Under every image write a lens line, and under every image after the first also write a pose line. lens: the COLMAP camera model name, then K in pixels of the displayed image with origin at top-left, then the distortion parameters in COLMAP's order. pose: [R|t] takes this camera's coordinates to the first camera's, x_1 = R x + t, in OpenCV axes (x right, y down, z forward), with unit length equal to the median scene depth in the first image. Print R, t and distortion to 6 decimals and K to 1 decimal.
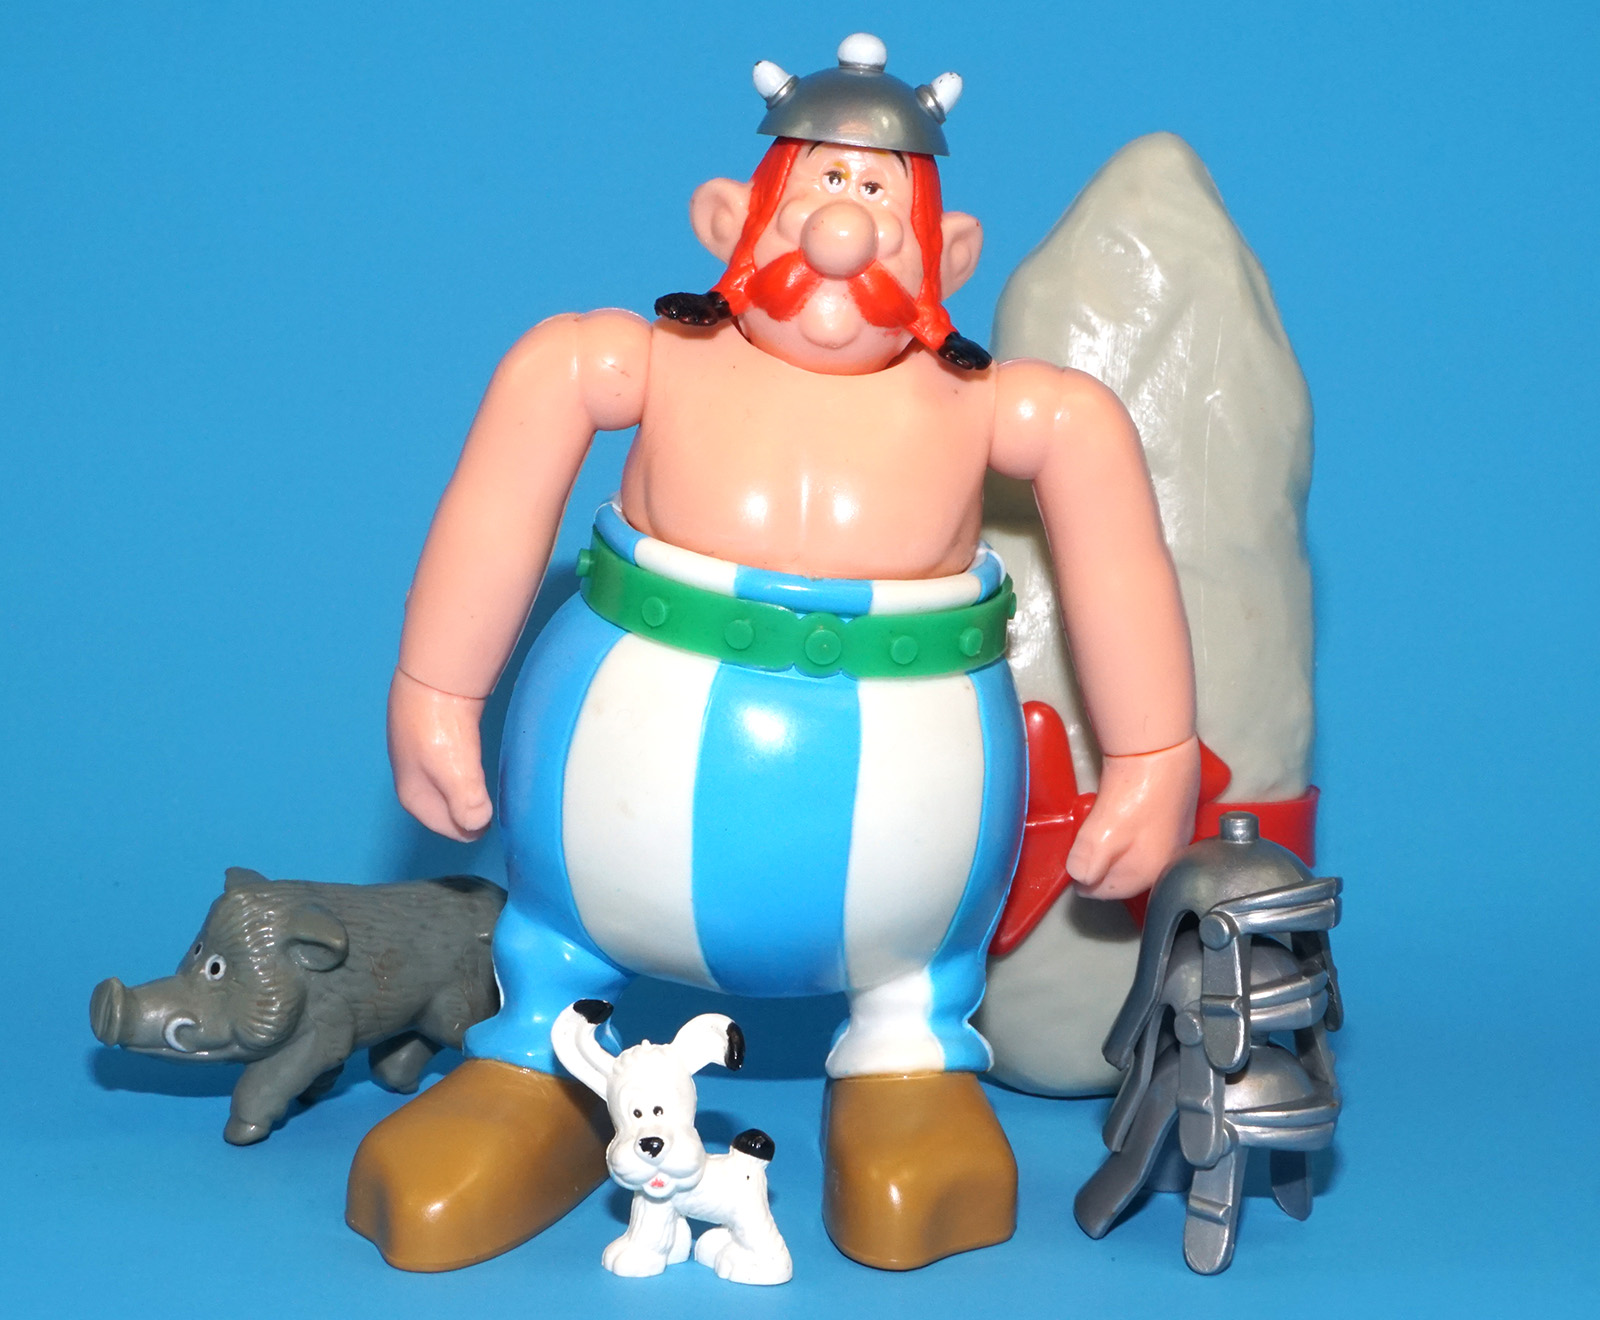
lens RADIAL K [[4461.8, 0, 800.0], [0, 4461.8, 660.0], [0, 0, 1]] dist [0.000779, 0.054516]
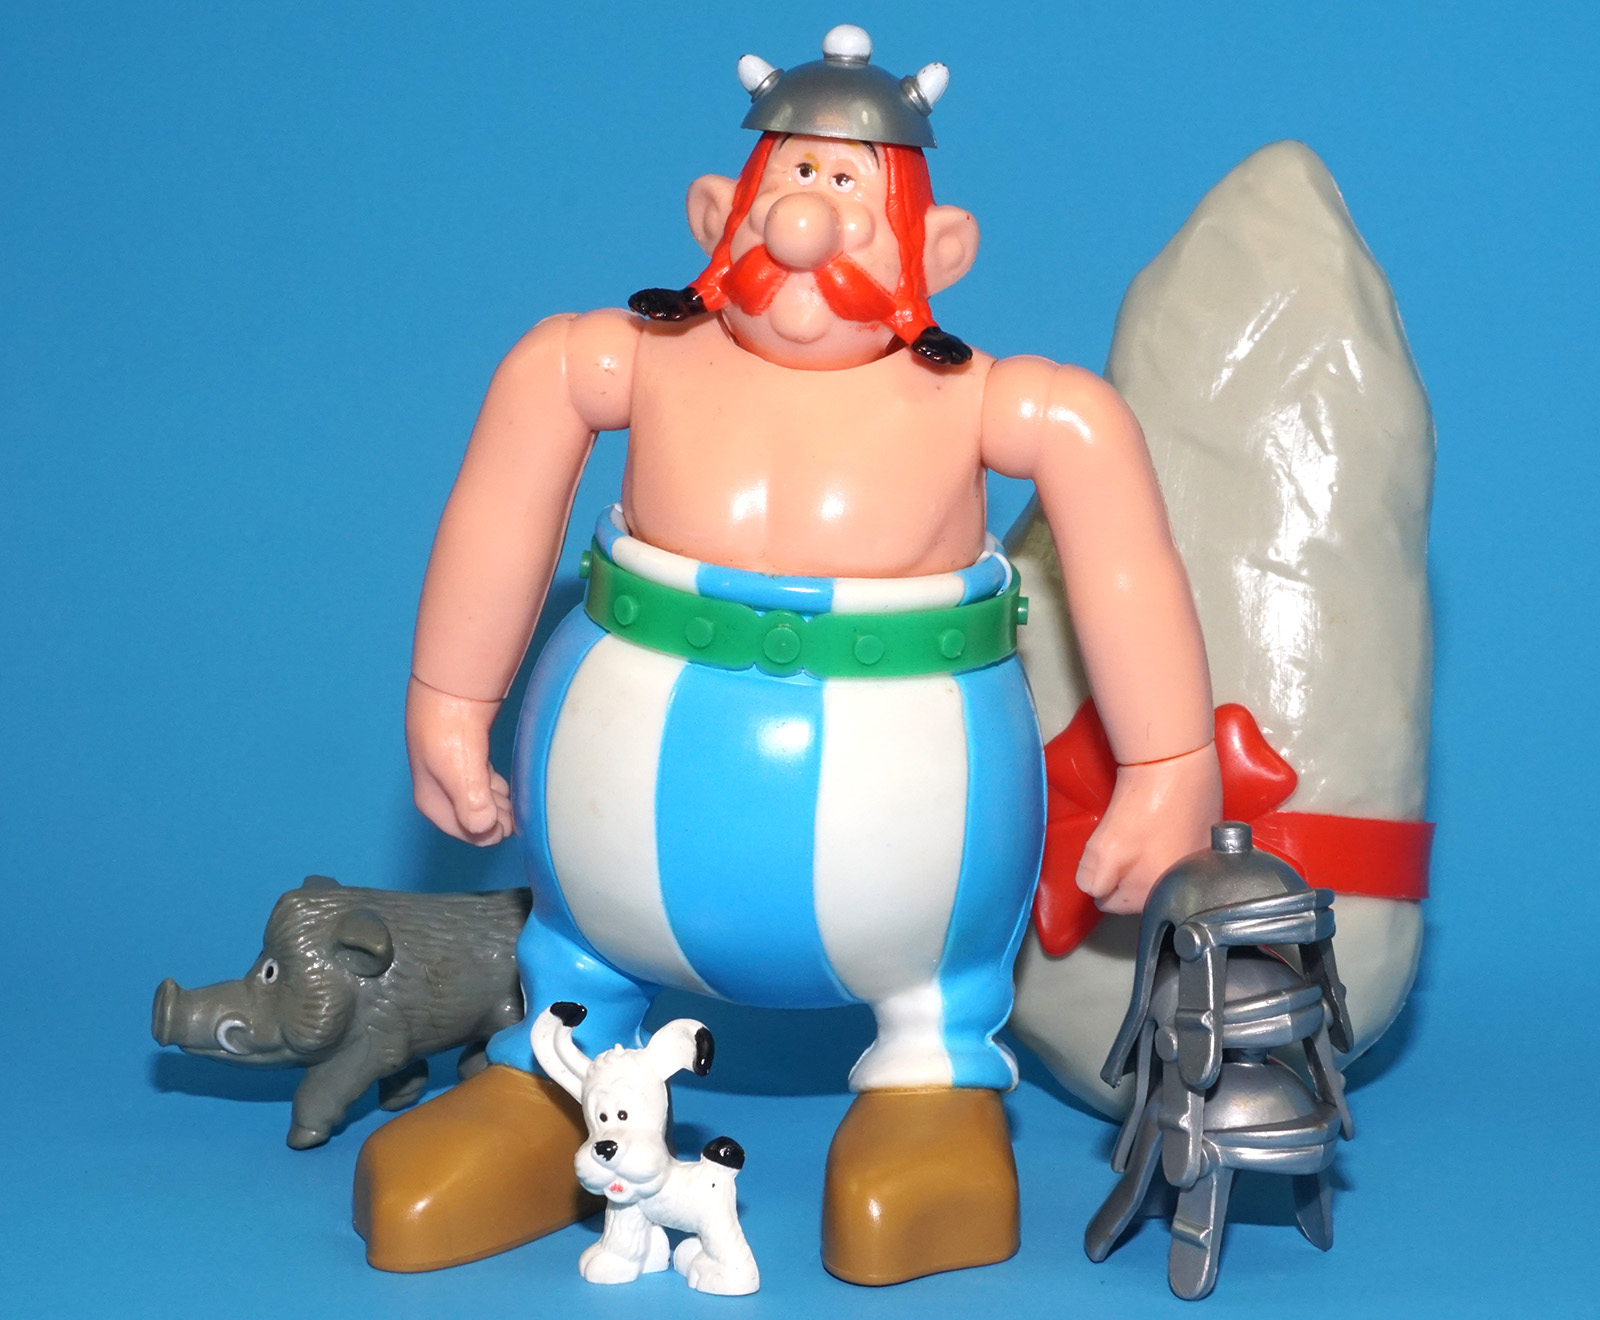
lens RADIAL K [[4461.8, 0, 800.0], [0, 4461.8, 660.0], [0, 0, 1]] dist [0.000779, 0.054516]
pose [[0.981151, 0.003690, -0.193209, 0.193874], [-0.008366, 0.999691, -0.023395, 0.022712], [0.193063, 0.024570, 0.980879, 0.035454]]
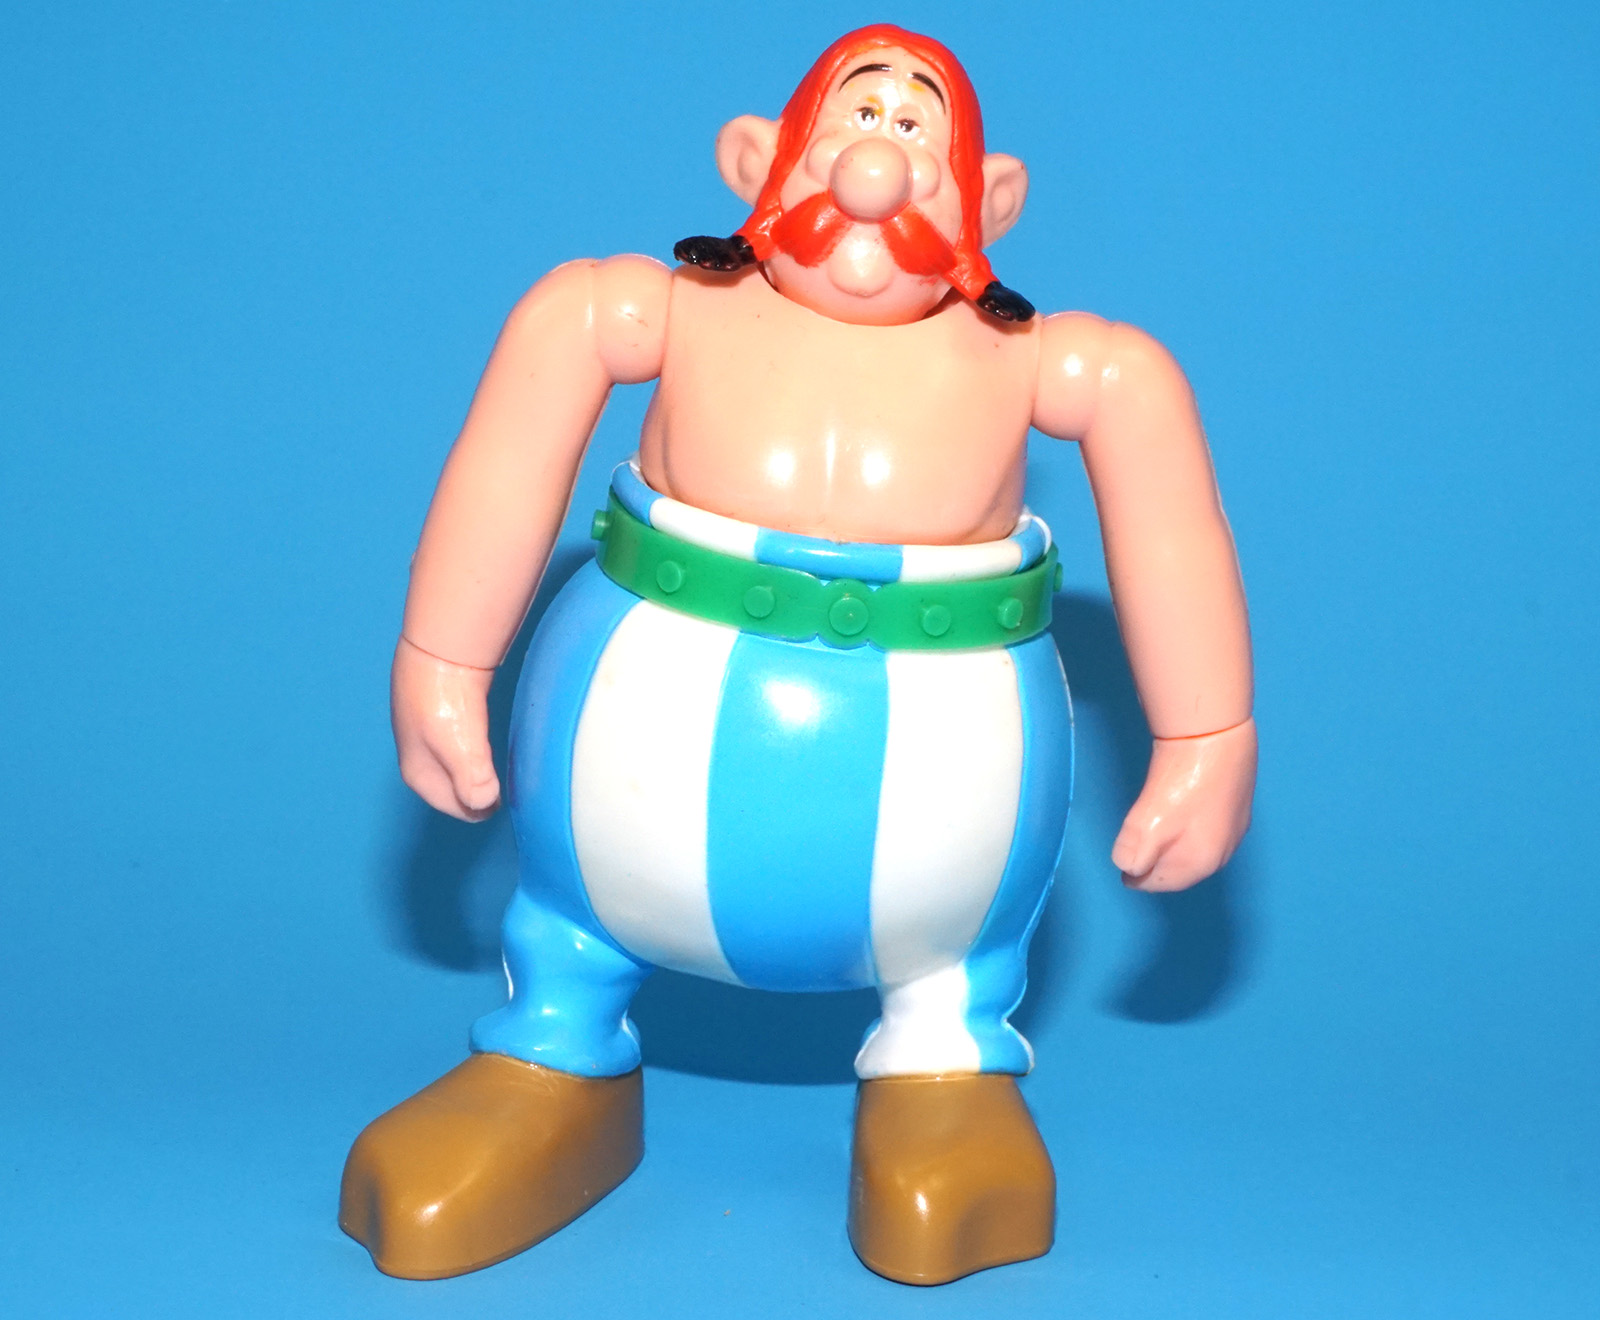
lens RADIAL K [[4461.8, 0, 800.0], [0, 4461.8, 660.0], [0, 0, 1]] dist [0.000779, 0.054516]
pose [[0.999520, 0.011053, -0.028952, 0.021560], [-0.011131, 0.999935, -0.002544, 0.008559], [0.028922, 0.002865, 0.999578, 0.065030]]
